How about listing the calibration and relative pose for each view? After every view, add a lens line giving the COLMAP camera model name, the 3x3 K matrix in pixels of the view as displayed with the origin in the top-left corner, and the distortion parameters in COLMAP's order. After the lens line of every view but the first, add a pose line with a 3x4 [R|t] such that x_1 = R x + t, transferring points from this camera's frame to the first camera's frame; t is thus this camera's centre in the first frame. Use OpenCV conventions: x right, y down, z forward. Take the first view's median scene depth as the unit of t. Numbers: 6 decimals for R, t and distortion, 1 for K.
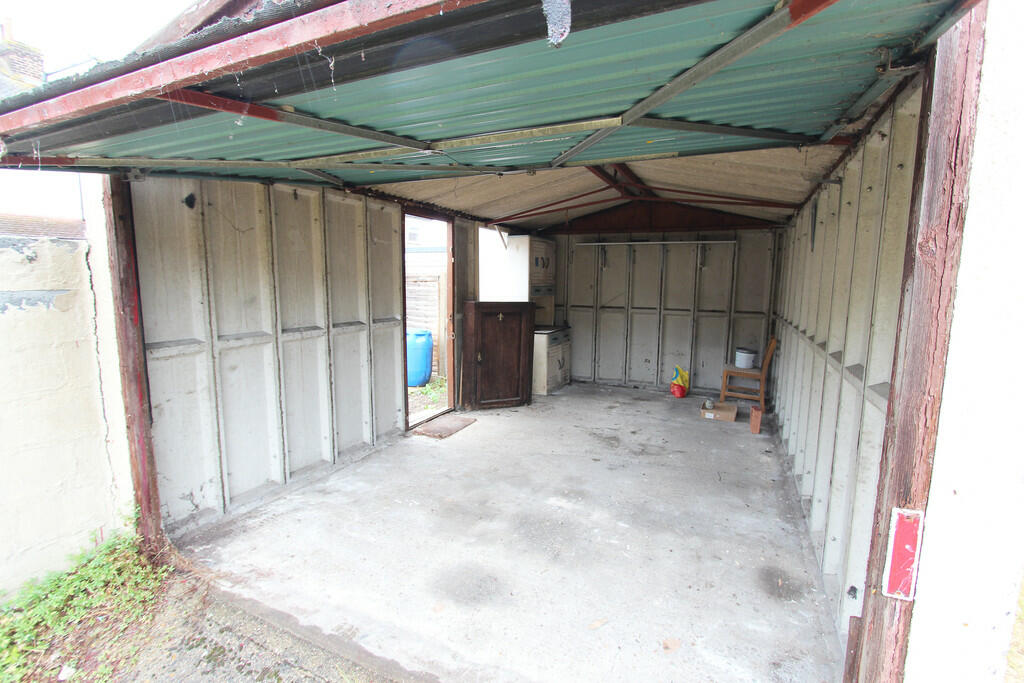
lens RADIAL K [[472.7, 0, 517.5], [0, 472.7, 344.3], [0, 0, 1]] dist [-0.015409, 0.000124]
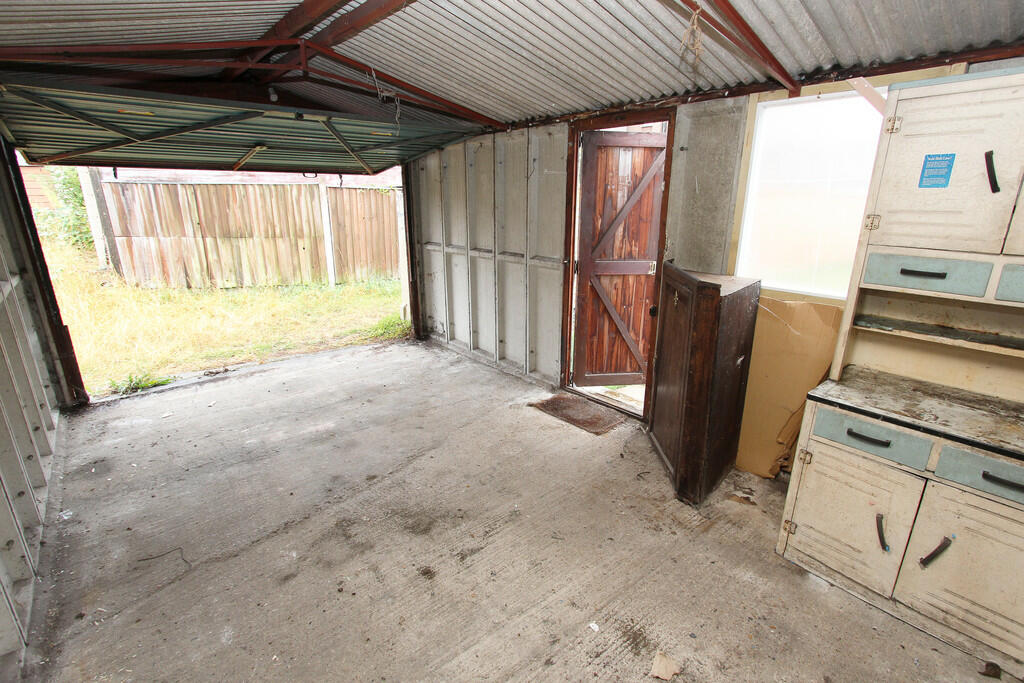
lens RADIAL K [[472.7, 0, 517.5], [0, 472.7, 344.3], [0, 0, 1]] dist [-0.015409, 0.000124]
pose [[-0.406846, 0.256776, -0.876666, 0.705228], [-0.132777, 0.932867, 0.334857, -0.230410], [0.903796, 0.252636, -0.345439, 1.512164]]
